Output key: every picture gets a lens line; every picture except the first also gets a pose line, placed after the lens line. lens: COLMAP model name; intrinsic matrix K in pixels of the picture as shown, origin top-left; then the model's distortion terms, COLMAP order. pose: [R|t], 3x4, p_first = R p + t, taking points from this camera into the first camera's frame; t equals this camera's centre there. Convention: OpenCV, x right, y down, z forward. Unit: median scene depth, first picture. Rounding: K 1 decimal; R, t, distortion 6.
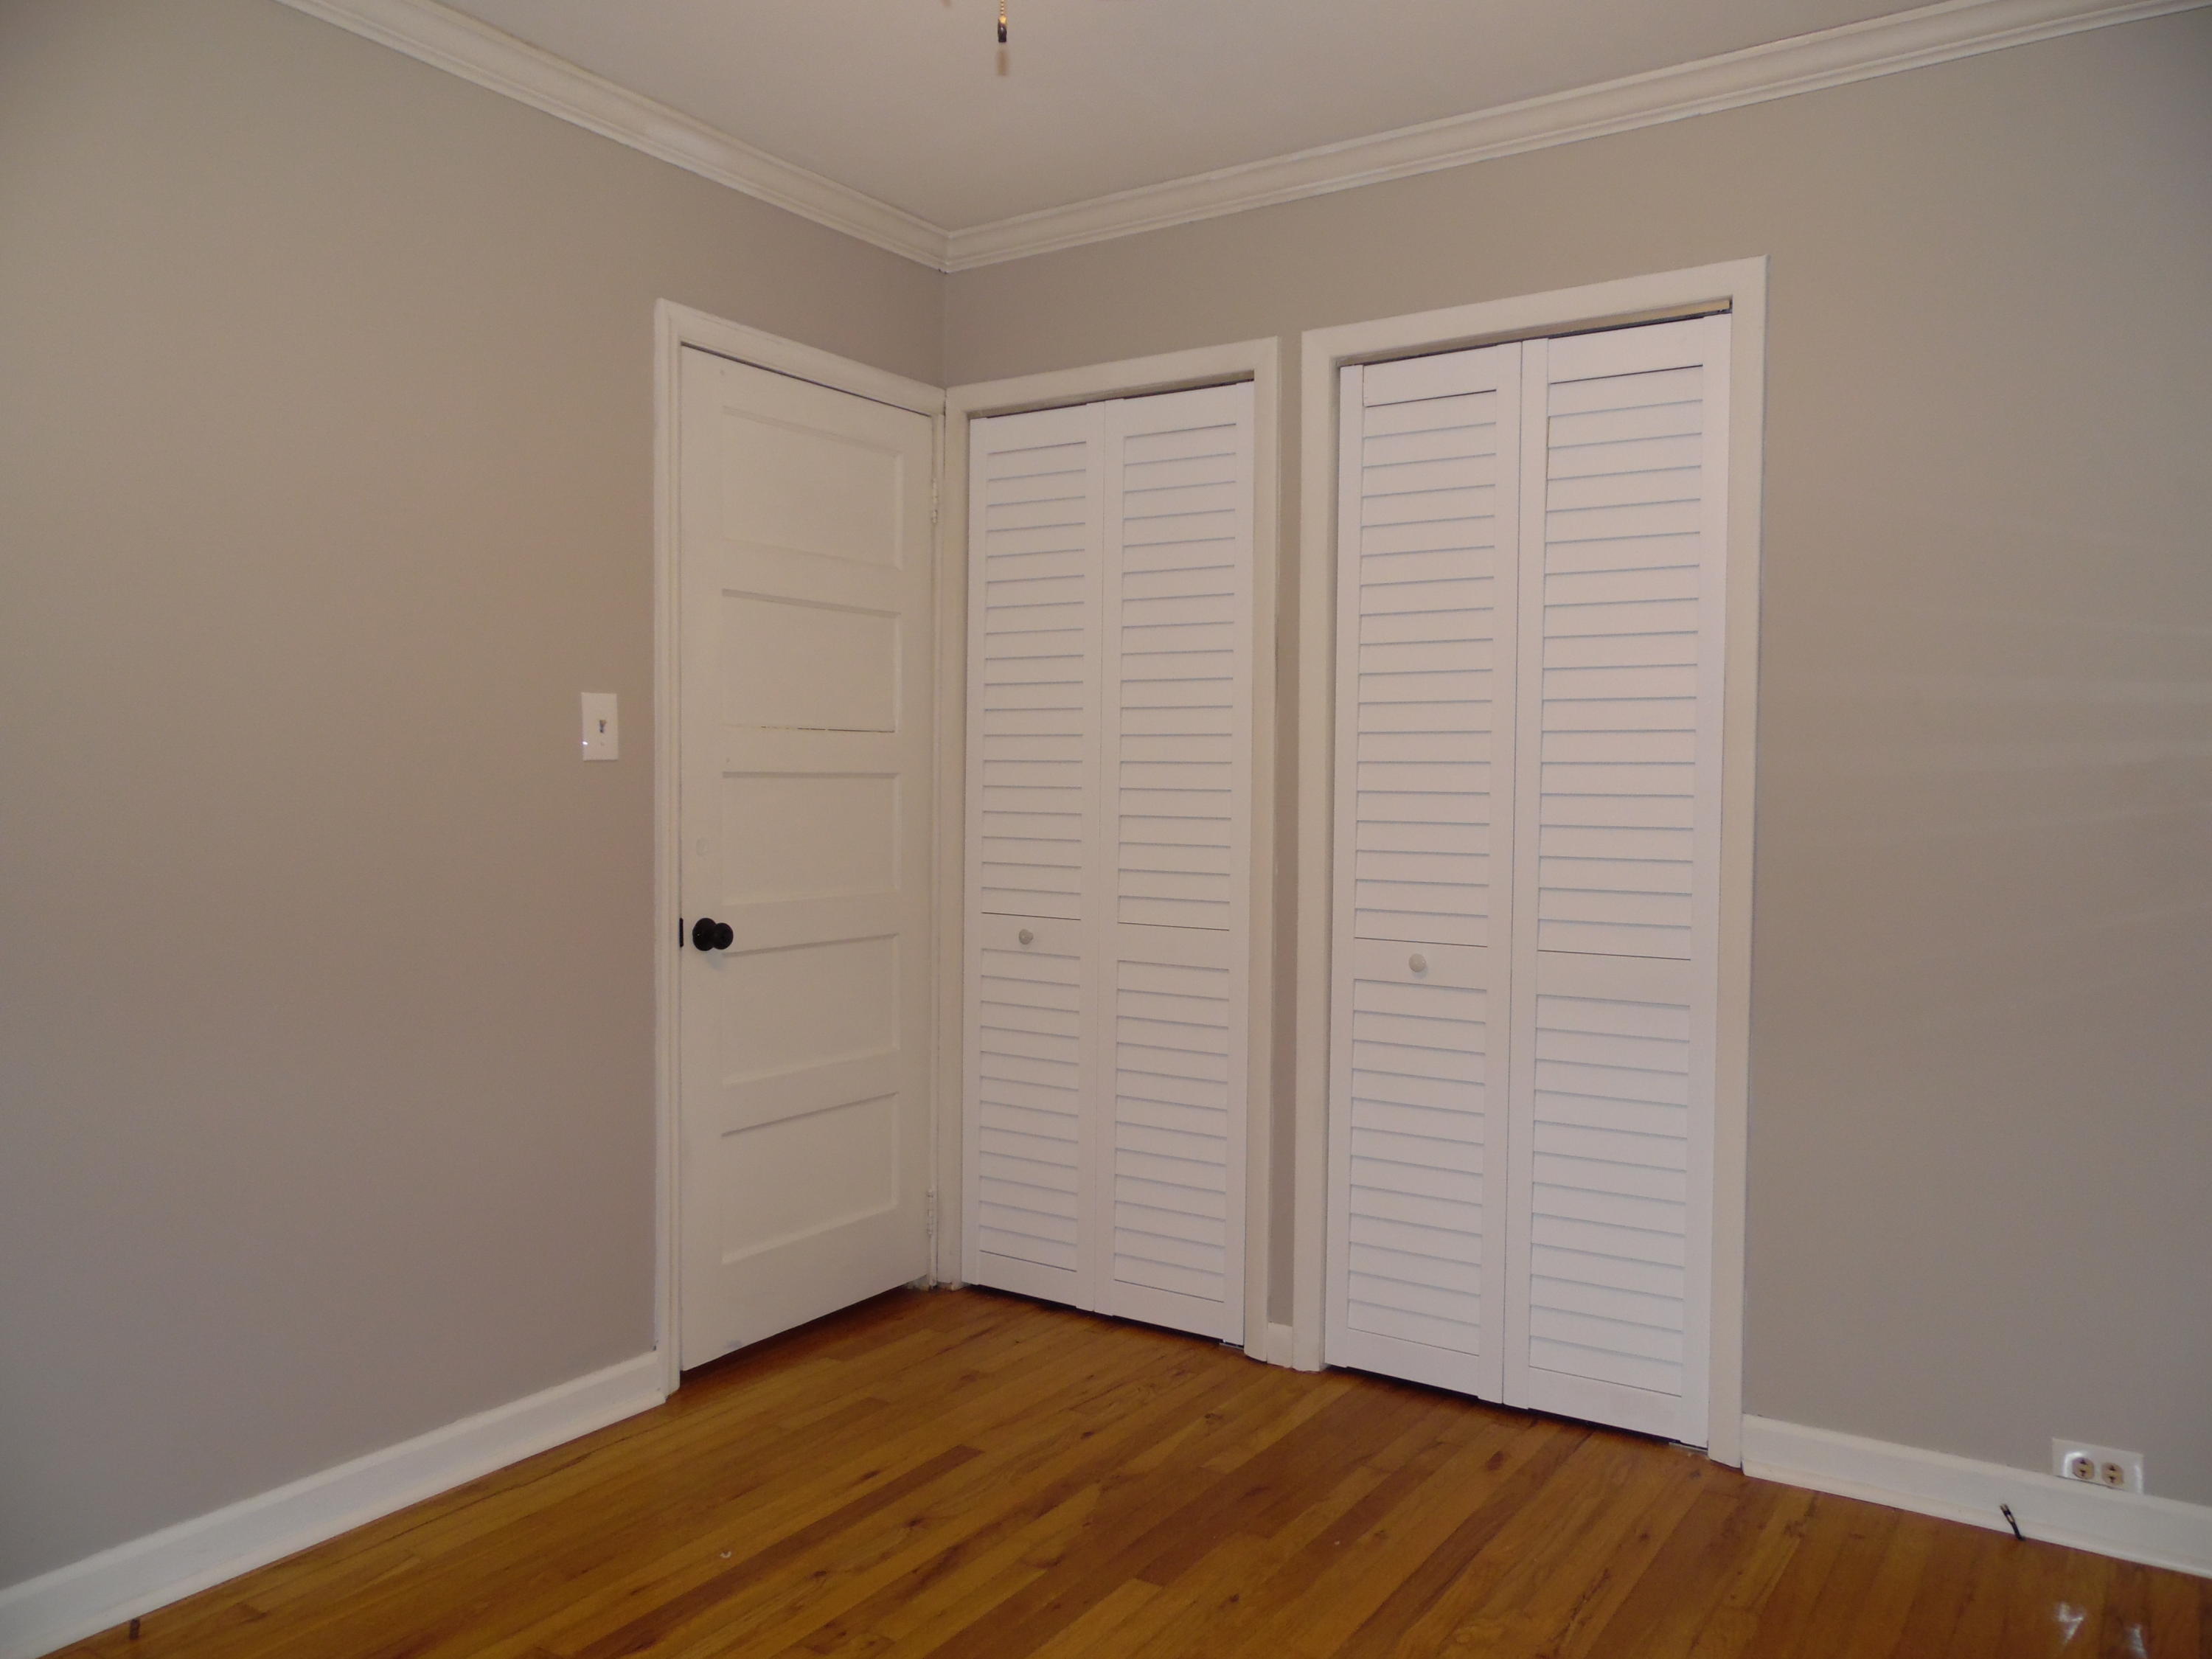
lens RADIAL K [[1654.5, 0, 1112.6], [0, 1654.5, 826.5], [0, 0, 1]] dist [-0.028452, 0.053322]
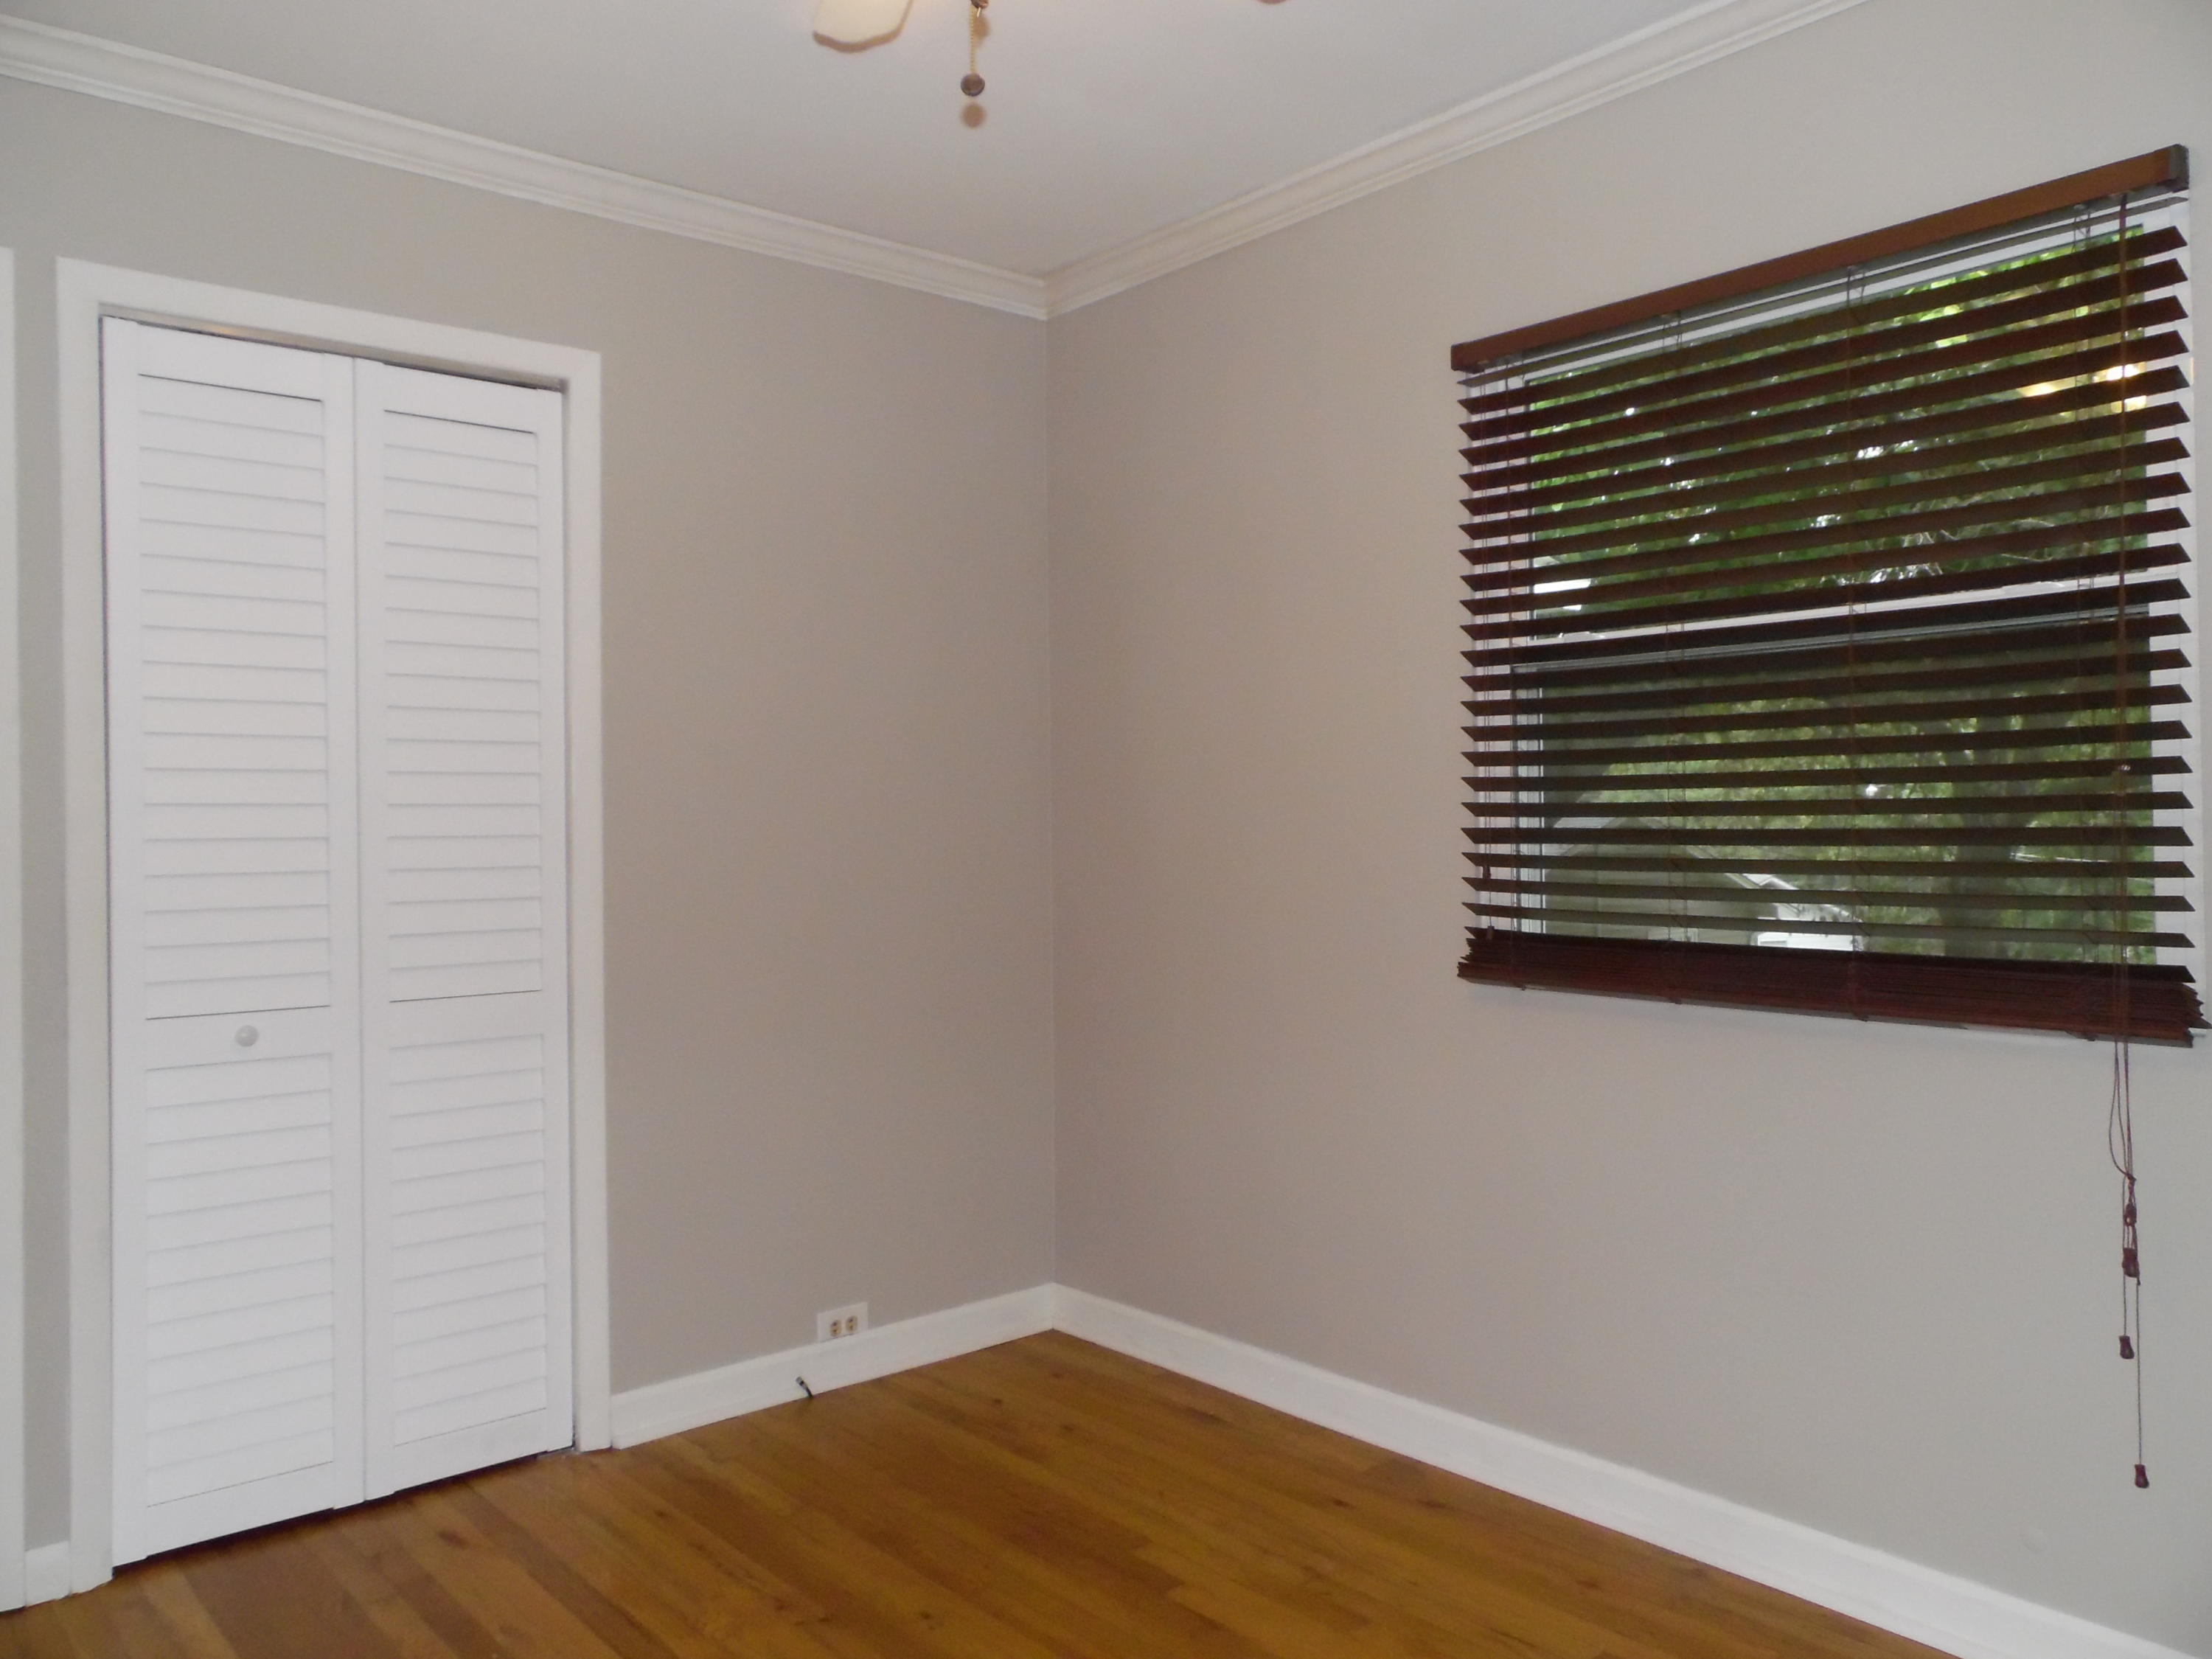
lens RADIAL K [[1654.5, 0, 1110.3], [0, 1654.5, 823.9], [0, 0, 1]] dist [-0.028452, 0.053322]
pose [[0.277343, -0.010387, 0.960715, -0.576244], [0.044075, 0.999026, -0.001922, -0.007884], [-0.959760, 0.042876, 0.277531, 0.358913]]
